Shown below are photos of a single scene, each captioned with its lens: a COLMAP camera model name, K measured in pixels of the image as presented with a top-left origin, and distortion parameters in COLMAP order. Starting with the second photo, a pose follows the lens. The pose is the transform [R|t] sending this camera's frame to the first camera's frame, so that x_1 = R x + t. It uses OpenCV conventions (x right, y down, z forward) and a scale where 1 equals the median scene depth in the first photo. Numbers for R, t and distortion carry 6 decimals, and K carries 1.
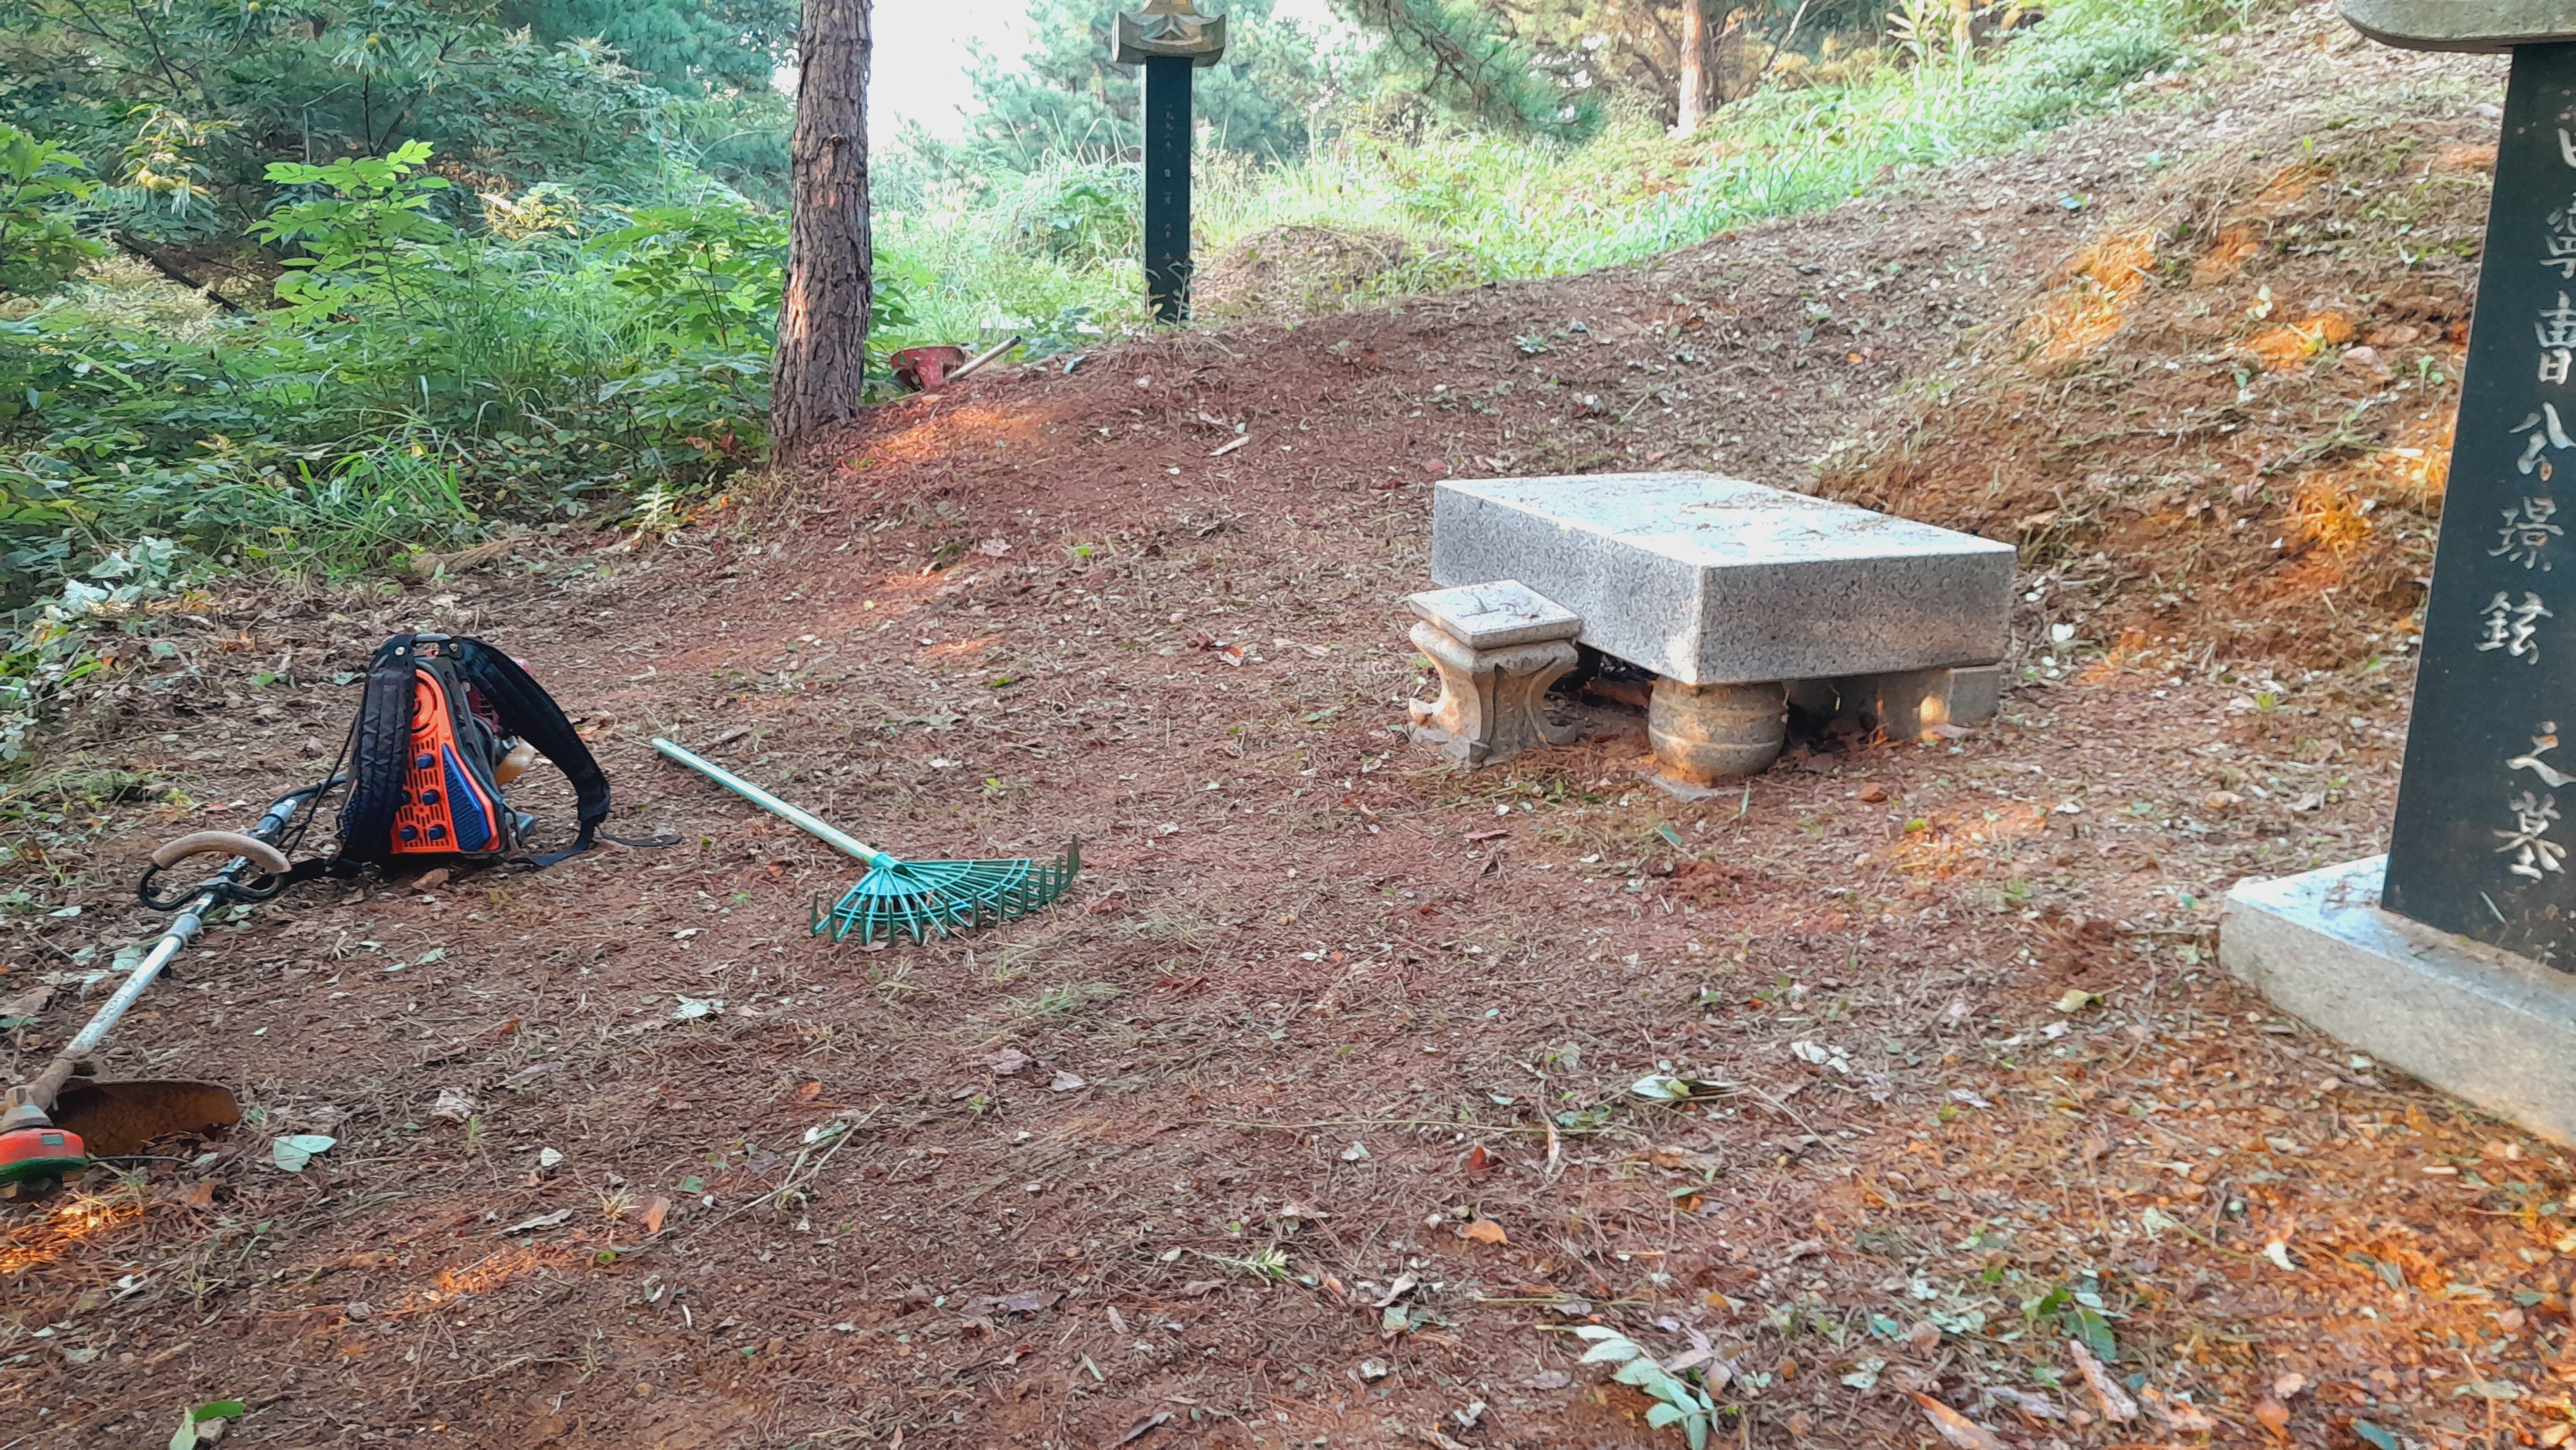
lens RADIAL K [[2130.9, 0, 1288.0], [0, 2130.9, 725.0], [0, 0, 1]] dist [0.074840, -0.044727]
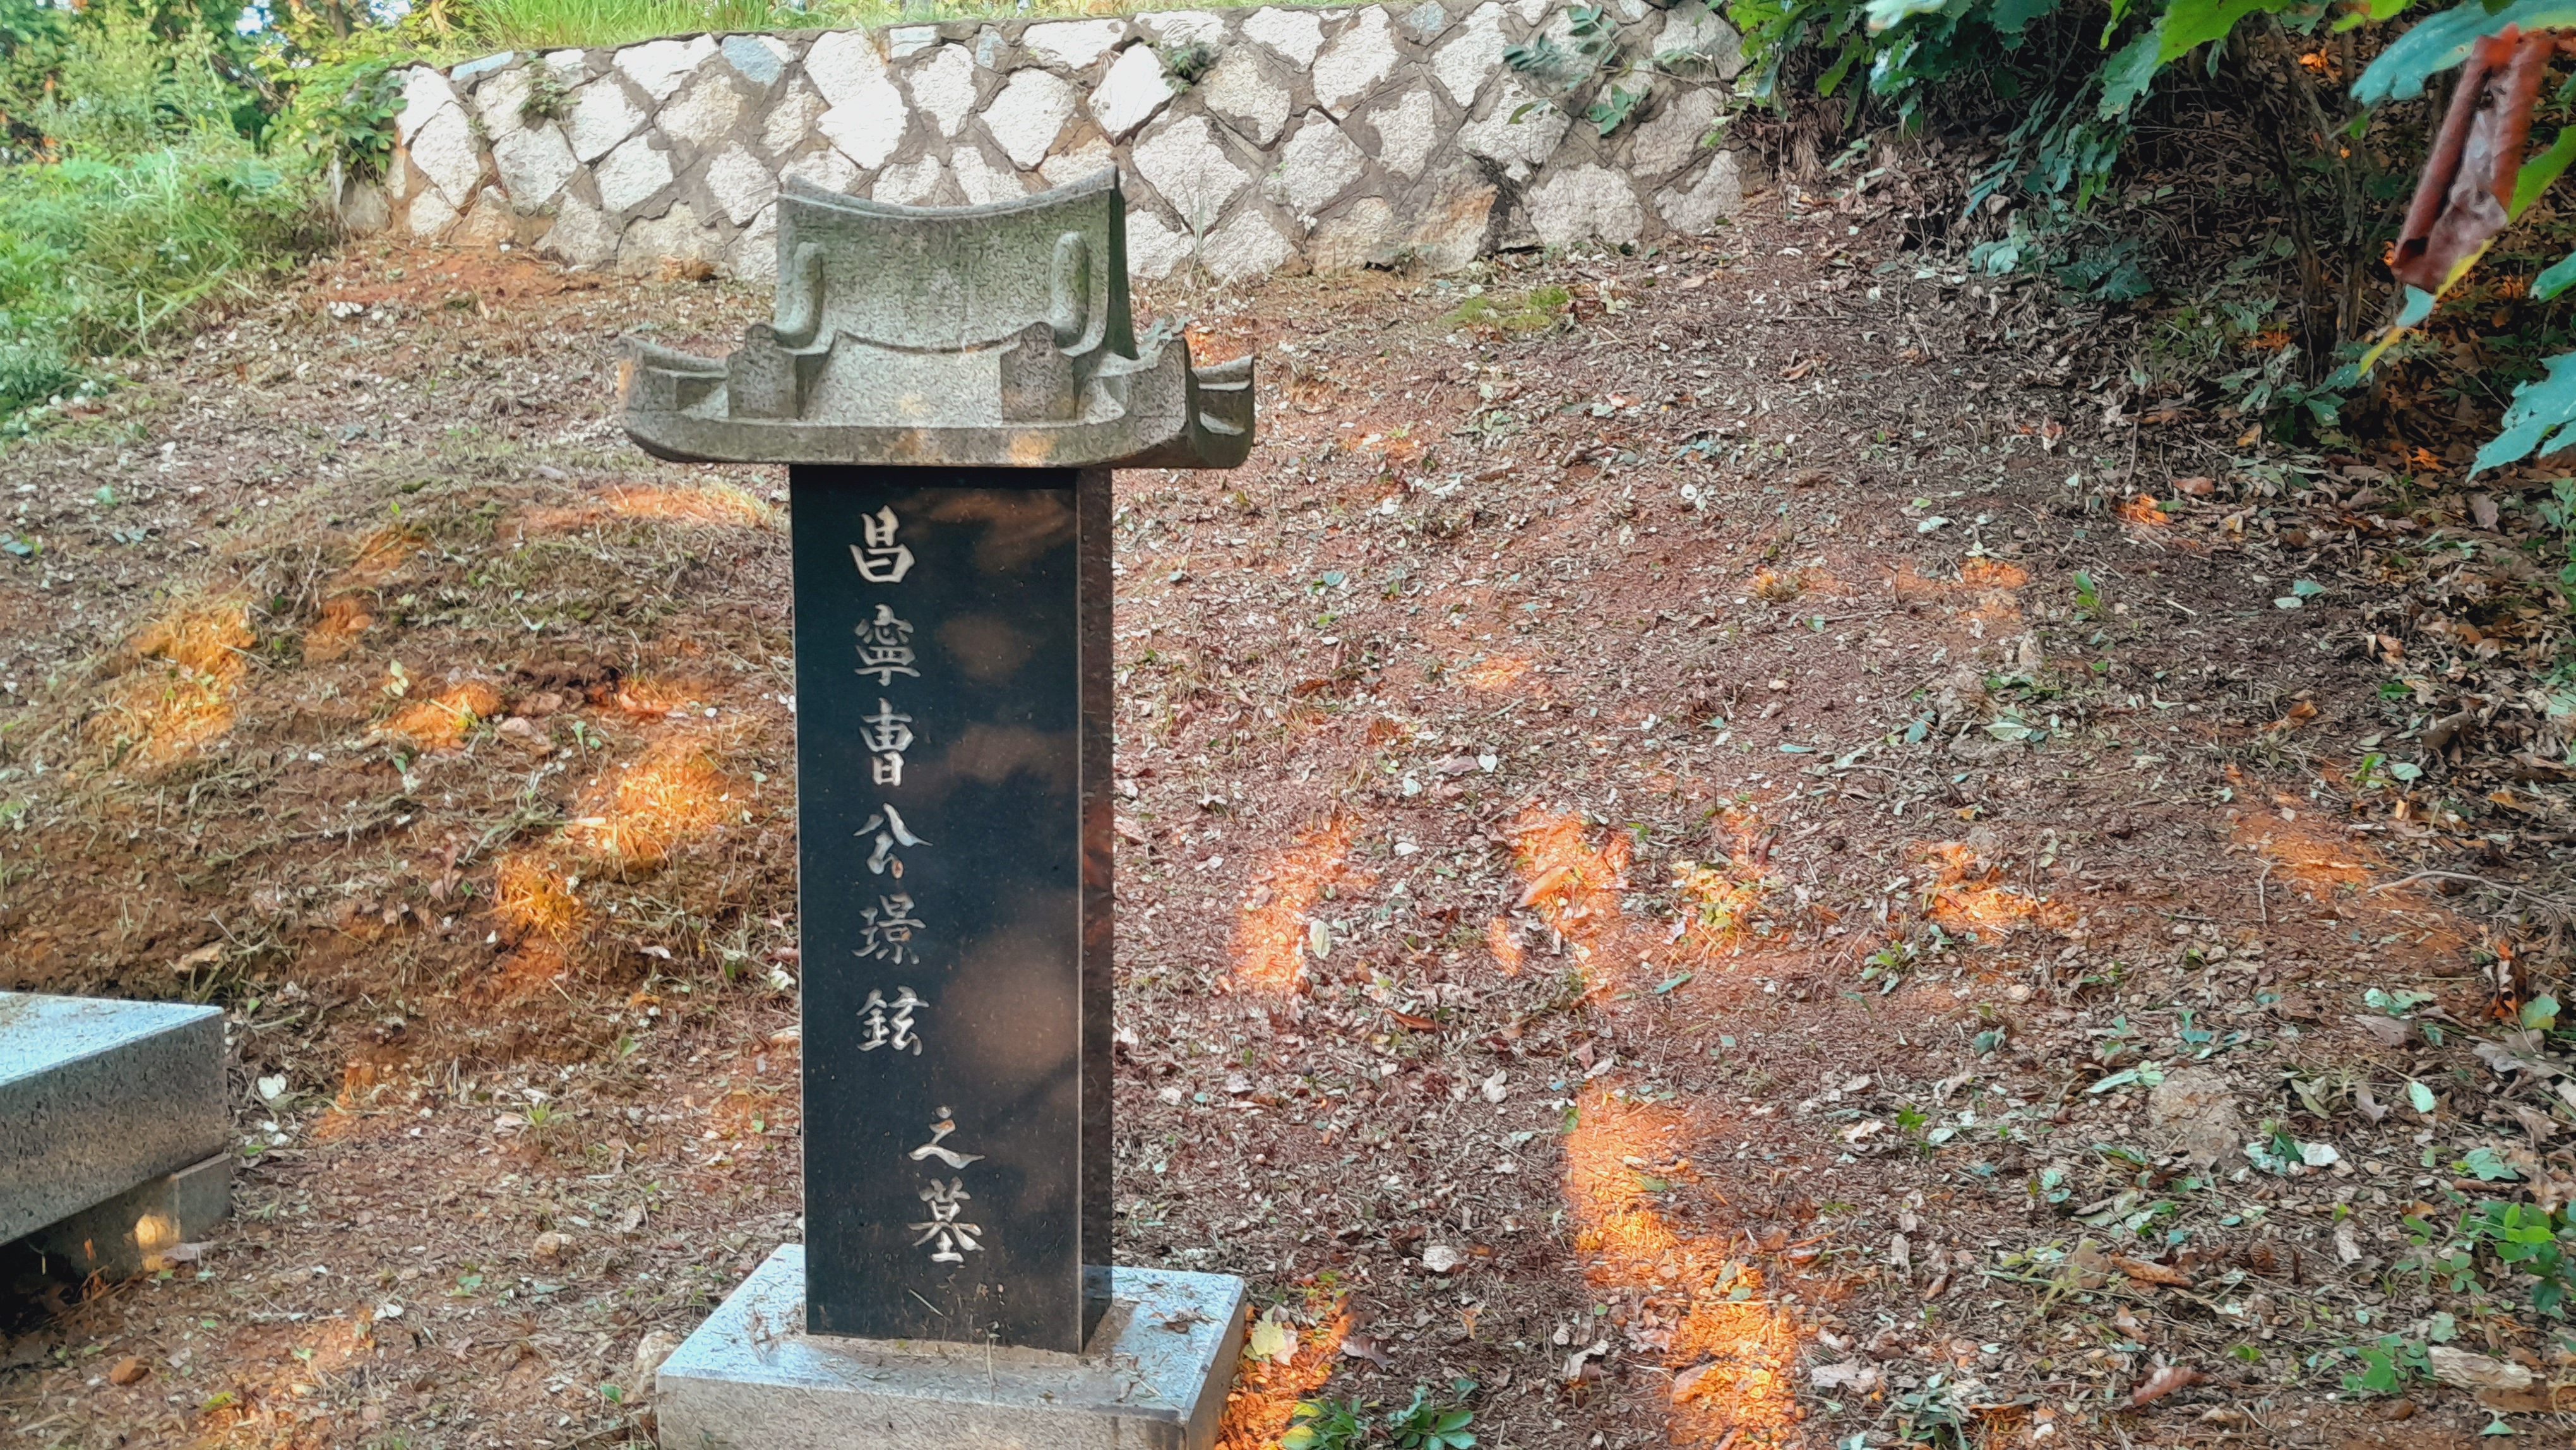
lens RADIAL K [[2130.9, 0, 1288.0], [0, 2130.9, 725.0], [0, 0, 1]] dist [0.074840, -0.044727]
pose [[0.580337, -0.116593, 0.805987, -0.074604], [0.213566, 0.976849, -0.012465, -0.087106], [-0.785874, 0.179365, 0.591802, 0.168557]]
